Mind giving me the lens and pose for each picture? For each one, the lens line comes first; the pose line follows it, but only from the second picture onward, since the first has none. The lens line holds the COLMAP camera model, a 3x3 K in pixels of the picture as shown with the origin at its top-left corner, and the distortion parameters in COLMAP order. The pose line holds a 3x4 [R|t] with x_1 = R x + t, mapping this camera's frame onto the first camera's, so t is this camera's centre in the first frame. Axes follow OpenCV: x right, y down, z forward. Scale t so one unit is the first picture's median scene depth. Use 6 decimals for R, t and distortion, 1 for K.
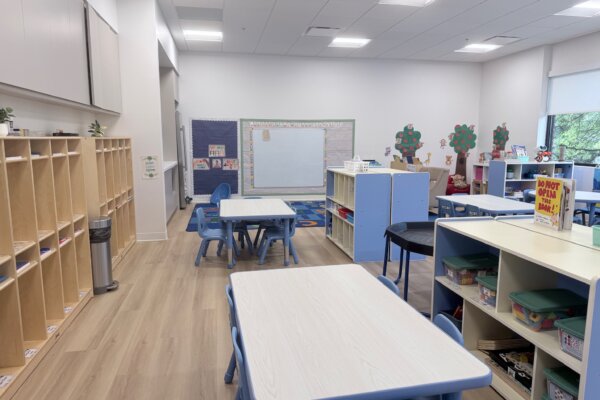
lens RADIAL K [[421.8, 0, 297.9], [0, 421.8, 200.1], [0, 0, 1]] dist [0.089086, -0.122056]
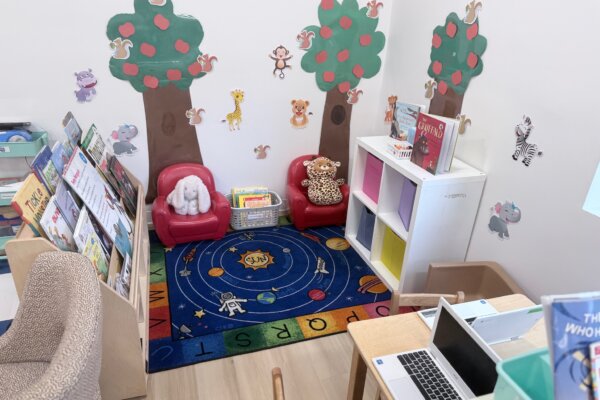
lens RADIAL K [[421.8, 0, 297.9], [0, 421.8, 200.1], [0, 0, 1]] dist [0.089086, -0.122056]
pose [[0.991597, -0.013547, 0.128652, 0.328848], [-0.025521, 0.954470, 0.297212, -0.135822], [-0.126821, -0.297998, 0.946105, 0.707124]]
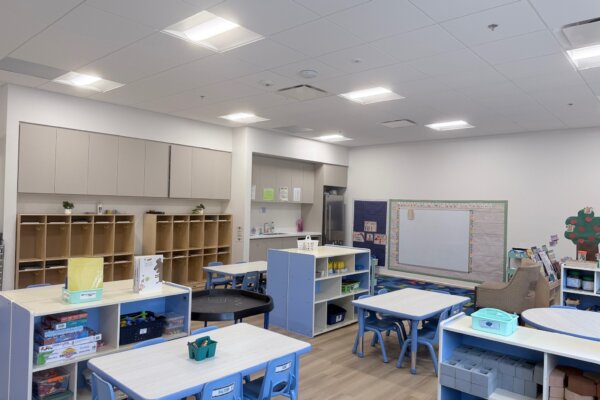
lens RADIAL K [[421.8, 0, 297.9], [0, 421.8, 200.1], [0, 0, 1]] dist [0.089086, -0.122056]
pose [[0.605774, 0.008527, -0.795591, 0.579676], [-0.139742, 0.985539, -0.095839, -0.047031], [0.783269, 0.169235, 0.598205, 0.137564]]
